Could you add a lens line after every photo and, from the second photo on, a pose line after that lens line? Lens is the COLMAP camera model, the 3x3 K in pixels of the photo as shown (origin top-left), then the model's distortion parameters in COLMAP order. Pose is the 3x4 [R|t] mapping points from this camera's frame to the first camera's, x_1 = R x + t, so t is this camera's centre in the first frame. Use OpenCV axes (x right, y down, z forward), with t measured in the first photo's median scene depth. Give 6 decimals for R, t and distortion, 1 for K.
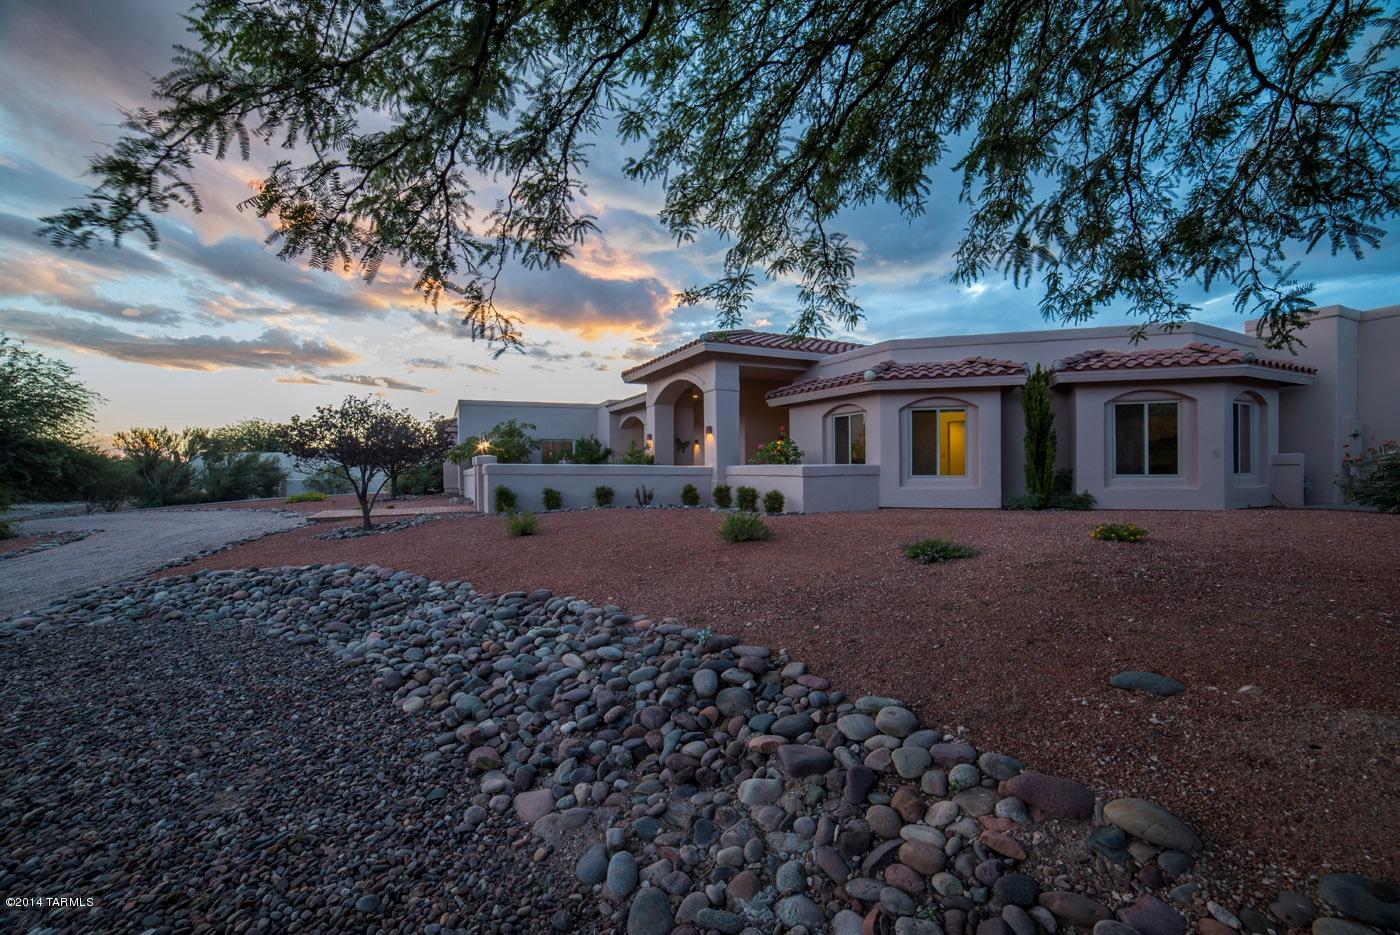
lens RADIAL K [[566.4, 0, 696.7], [0, 566.4, 472.3], [0, 0, 1]] dist [-0.105273, 0.034918]
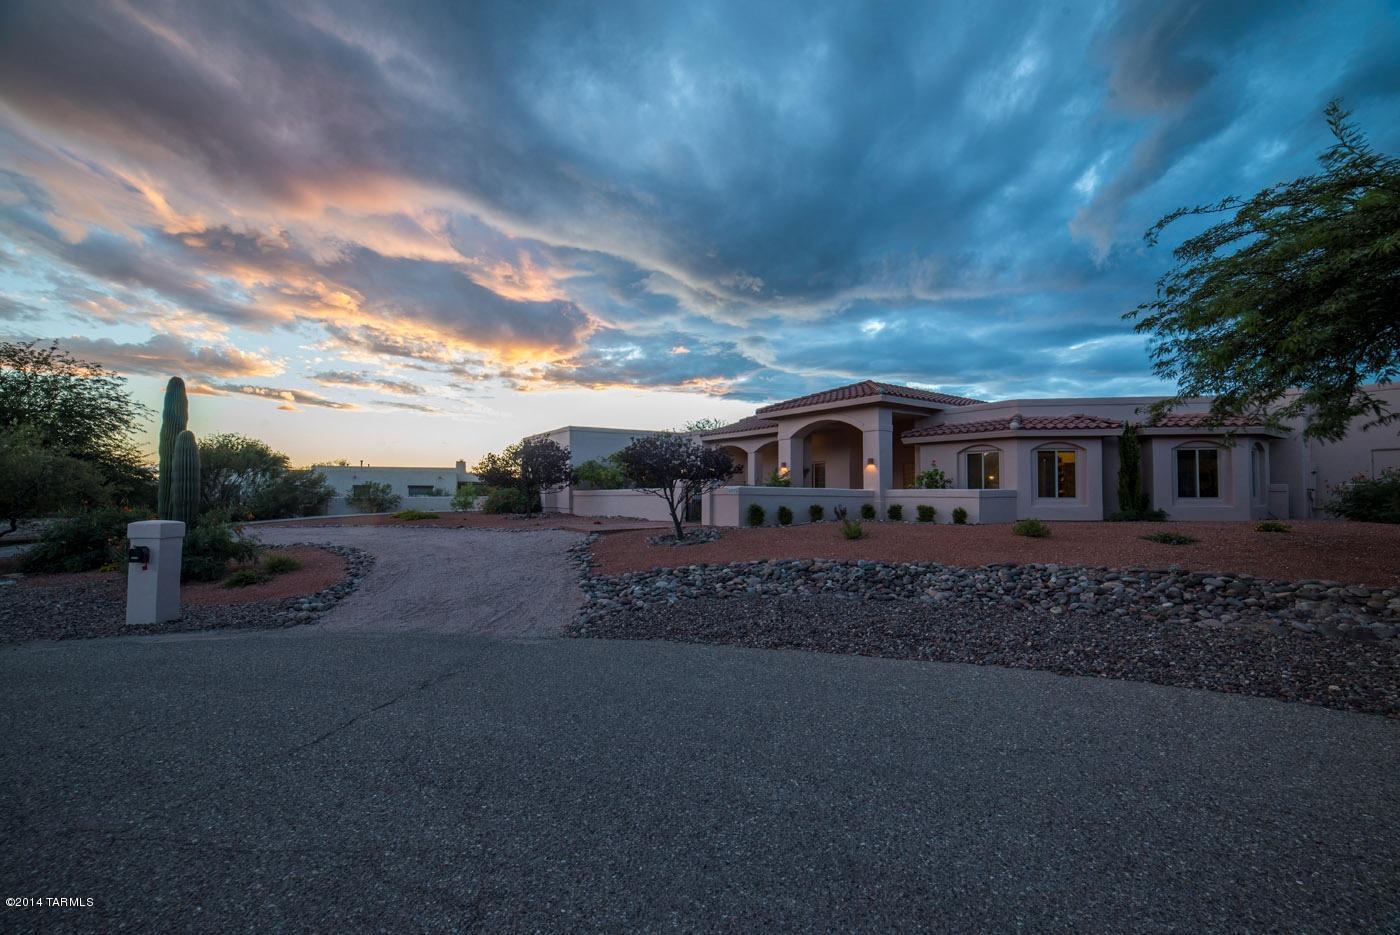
lens RADIAL K [[566.4, 0, 696.7], [0, 566.4, 472.3], [0, 0, 1]] dist [-0.105273, 0.034918]
pose [[0.988934, 0.014398, 0.147657, -0.688022], [-0.008123, 0.999042, -0.043009, 0.008638], [-0.148134, 0.041334, 0.988103, -0.231865]]
